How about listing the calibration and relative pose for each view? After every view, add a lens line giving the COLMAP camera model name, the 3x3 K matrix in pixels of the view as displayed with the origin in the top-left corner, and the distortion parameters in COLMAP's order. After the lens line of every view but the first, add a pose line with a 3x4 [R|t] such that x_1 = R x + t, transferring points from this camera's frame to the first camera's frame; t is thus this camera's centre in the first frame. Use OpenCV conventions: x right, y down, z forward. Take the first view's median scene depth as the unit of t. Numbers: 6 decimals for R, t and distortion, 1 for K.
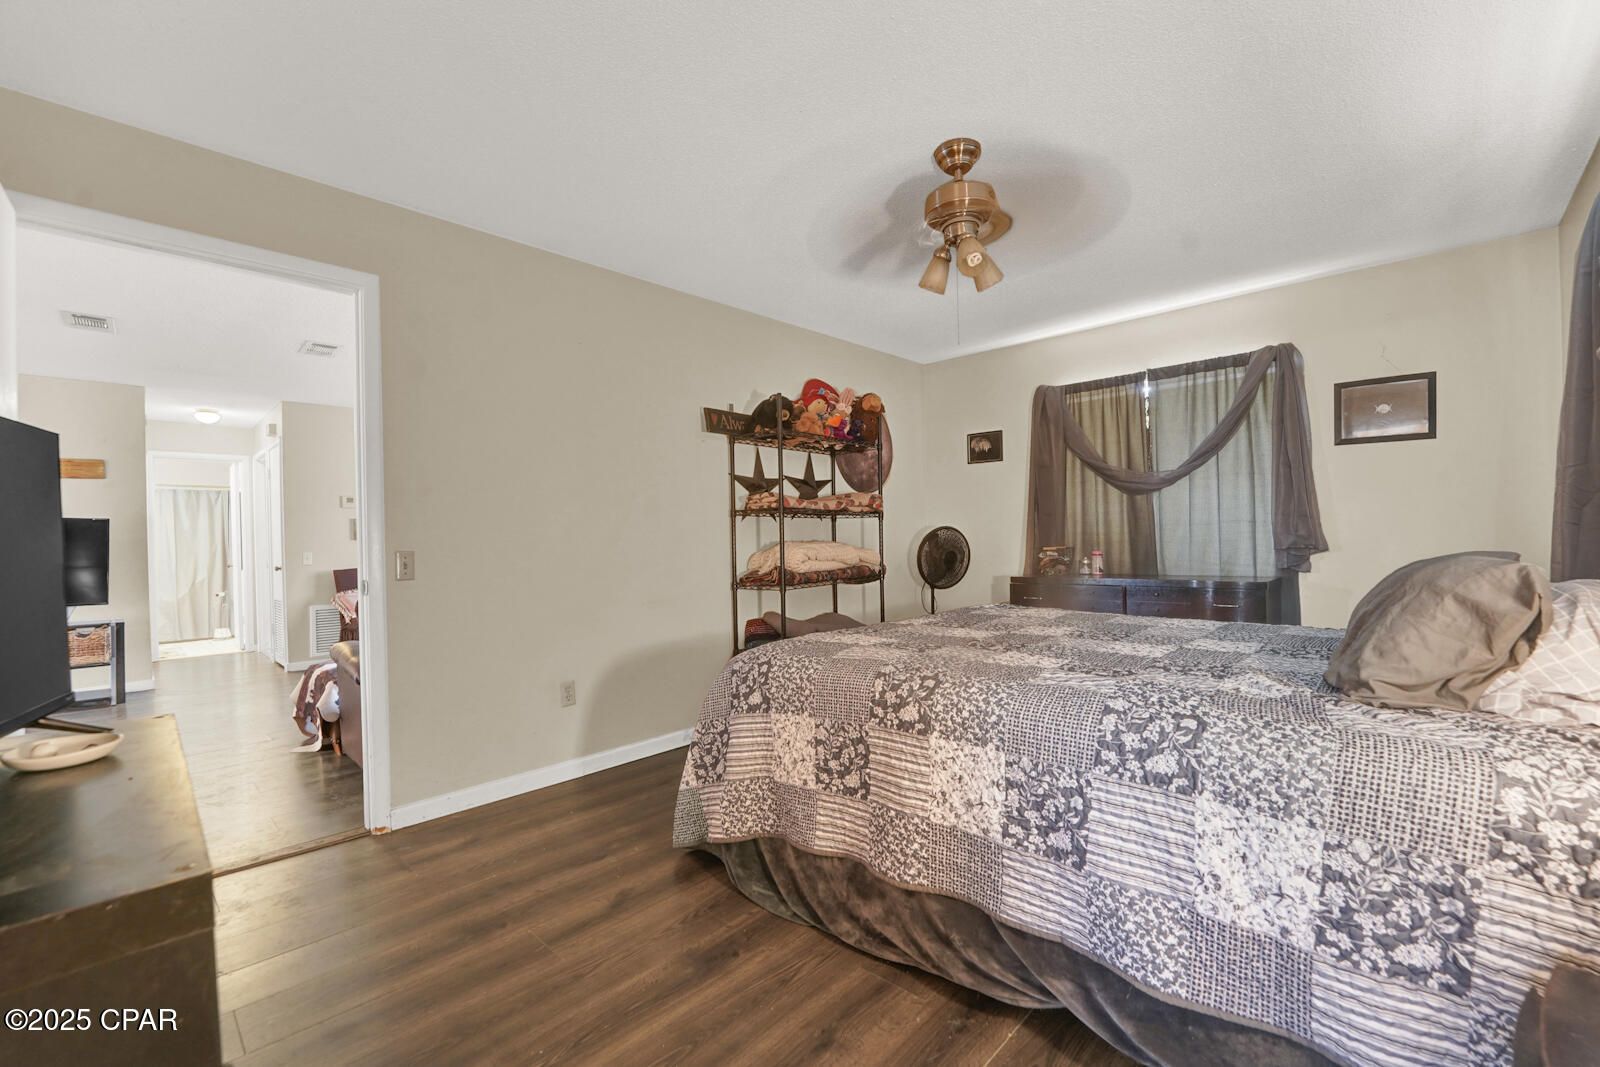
lens RADIAL K [[664.2, 0, 786.2], [0, 664.2, 548.3], [0, 0, 1]] dist [-0.030913, 0.003823]
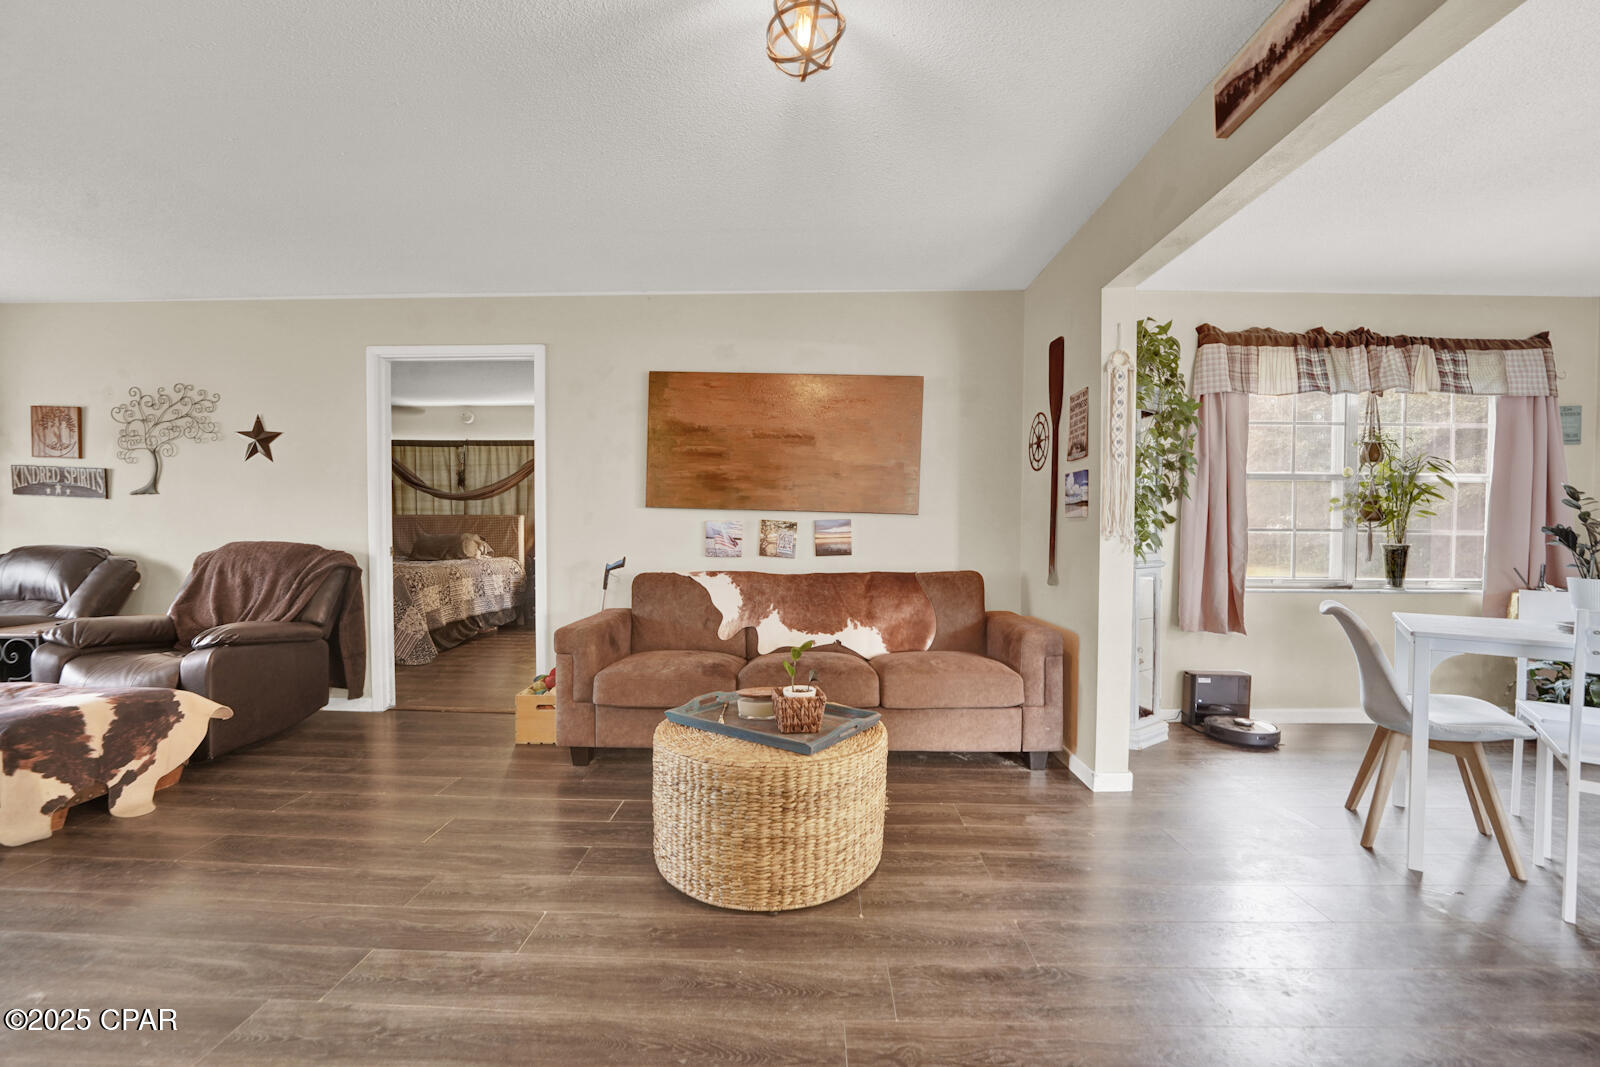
lens RADIAL K [[664.2, 0, 792.0], [0, 664.2, 544.7], [0, 0, 1]] dist [-0.030913, 0.003823]
pose [[-0.673723, 0.001695, 0.738982, -3.188034], [0.018197, 0.999732, 0.014297, 0.049132], [-0.738759, 0.023080, -0.673574, 1.747154]]
